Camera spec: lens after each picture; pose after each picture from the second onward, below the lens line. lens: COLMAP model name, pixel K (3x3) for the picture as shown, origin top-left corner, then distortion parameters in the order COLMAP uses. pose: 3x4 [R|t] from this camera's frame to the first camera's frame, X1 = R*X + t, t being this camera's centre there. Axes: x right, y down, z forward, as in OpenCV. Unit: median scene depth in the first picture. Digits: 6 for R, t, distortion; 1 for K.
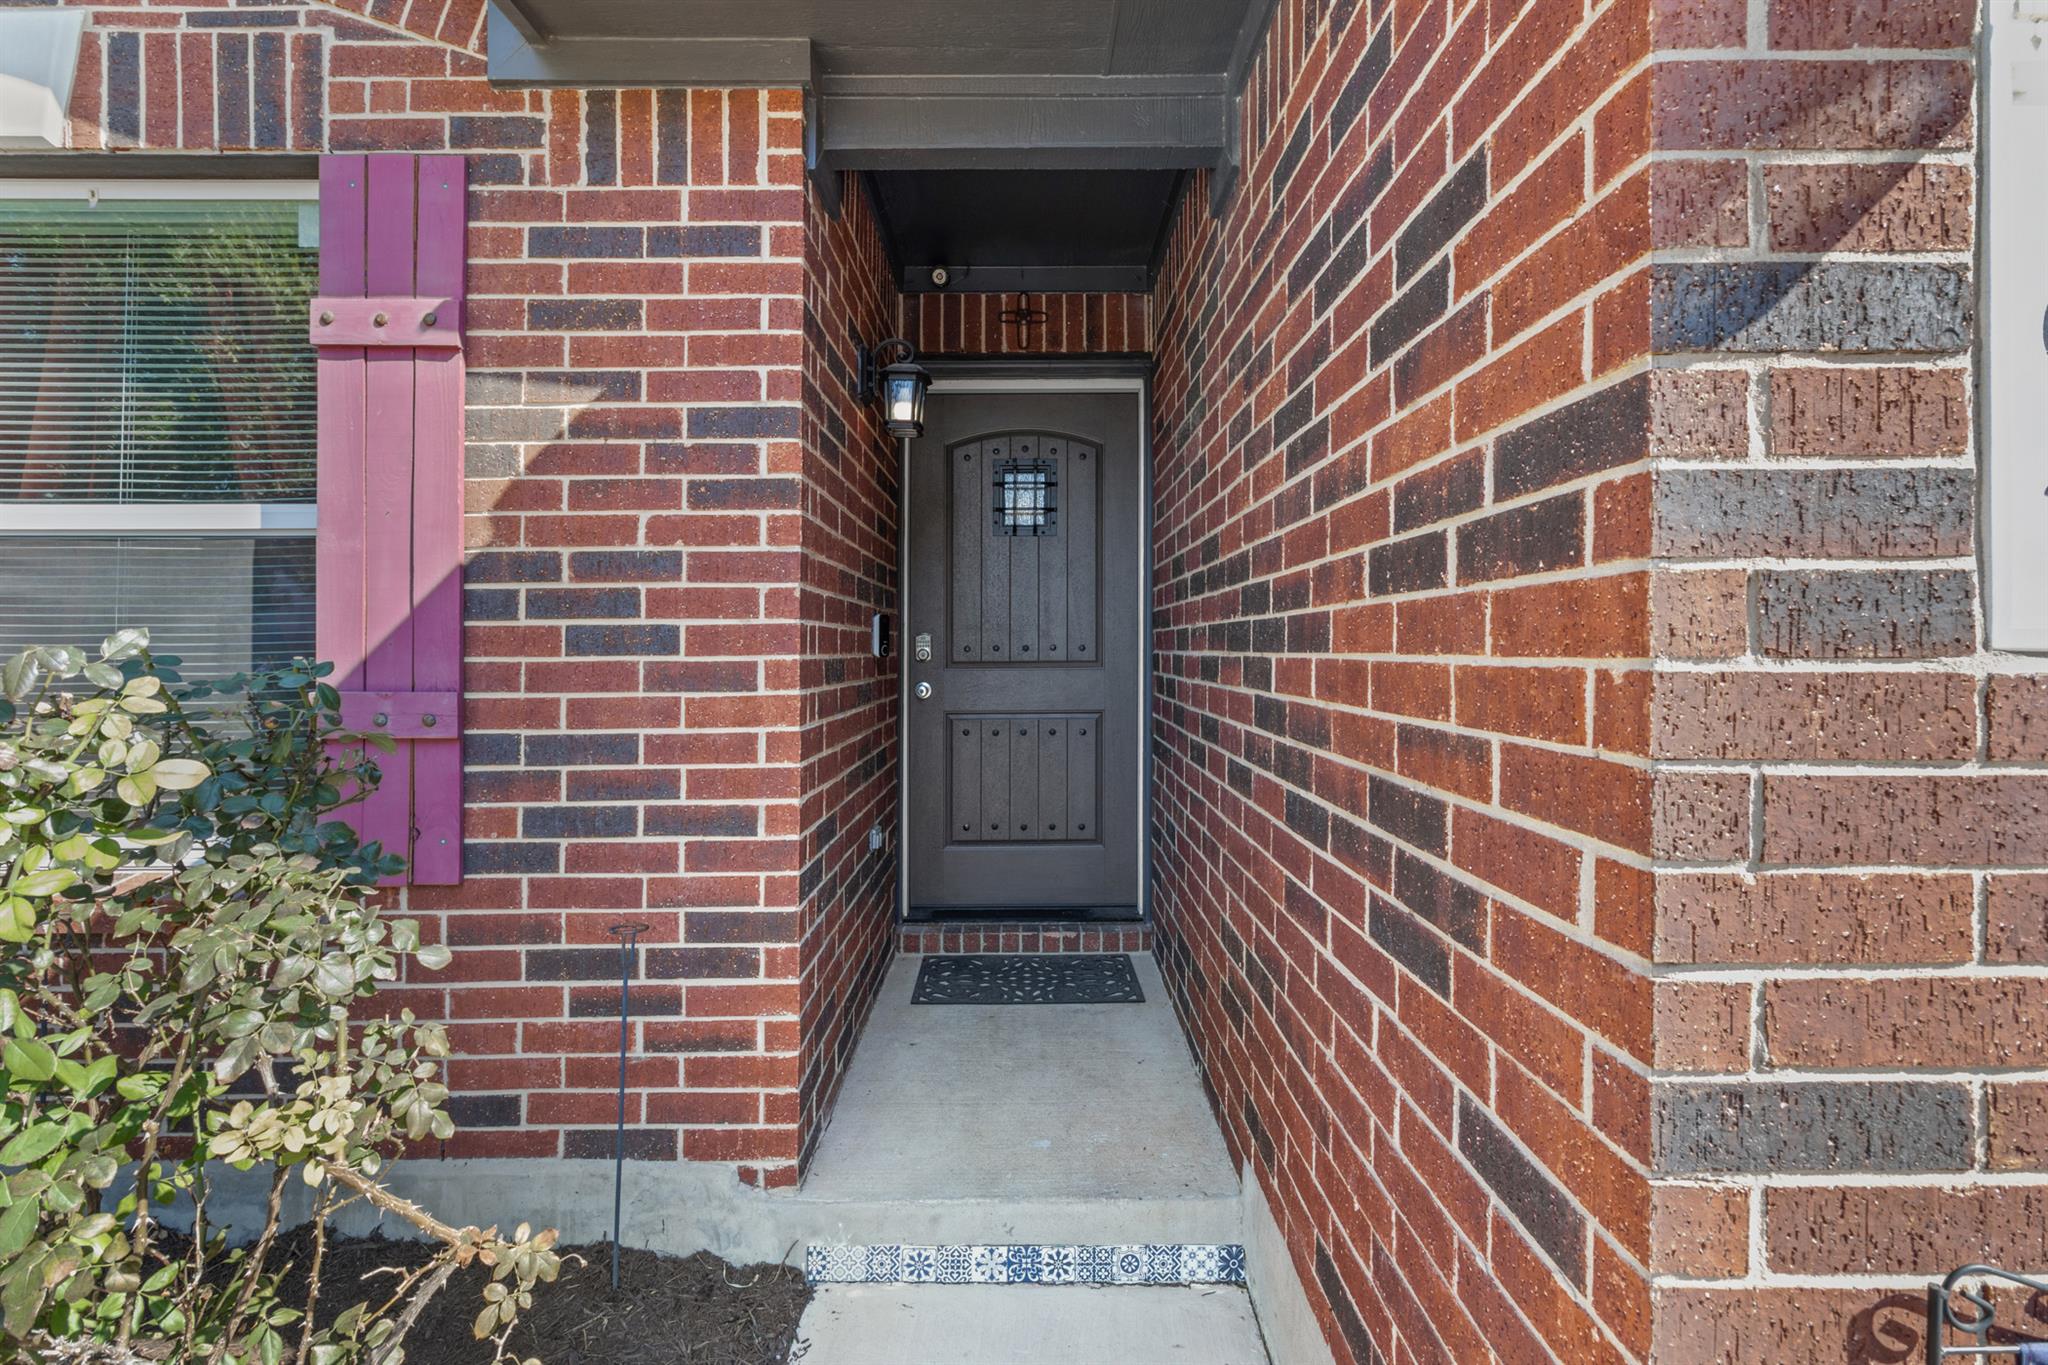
lens RADIAL K [[950.5, 0, 1017.4], [0, 950.5, 649.0], [0, 0, 1]] dist [0.002498, 0.000699]
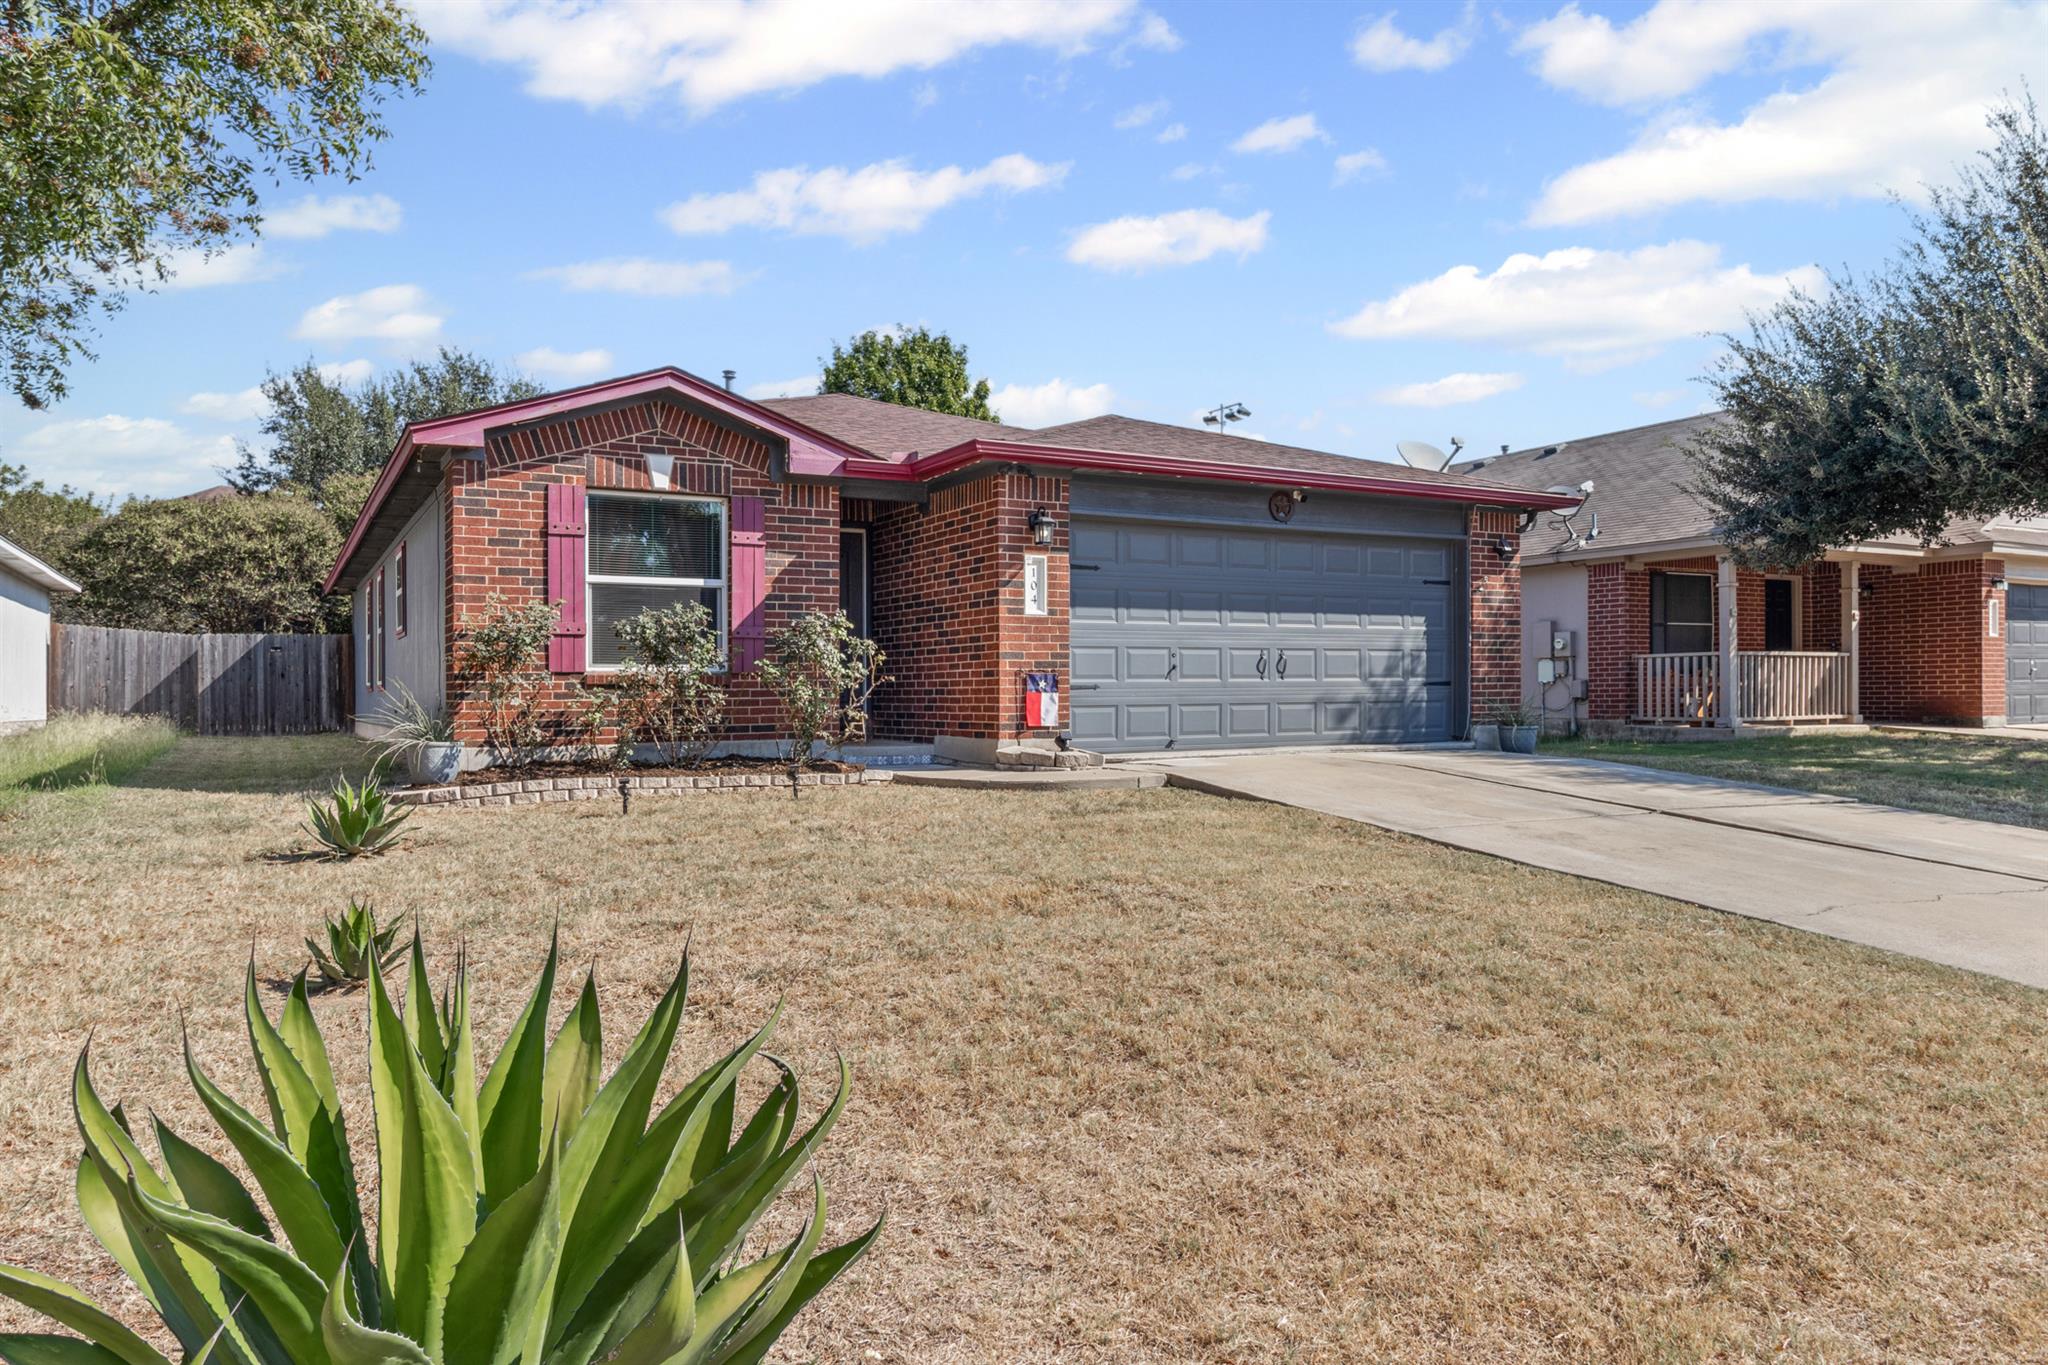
lens RADIAL K [[1381.4, 0, 1021.8], [0, 1381.4, 688.9], [0, 0, 1]] dist [0.000033, -0.000011]
pose [[0.872607, -0.000327, 0.488422, -2.535781], [0.004781, 0.999958, -0.007872, 0.365427], [-0.488399, 0.009205, 0.872572, -4.788742]]
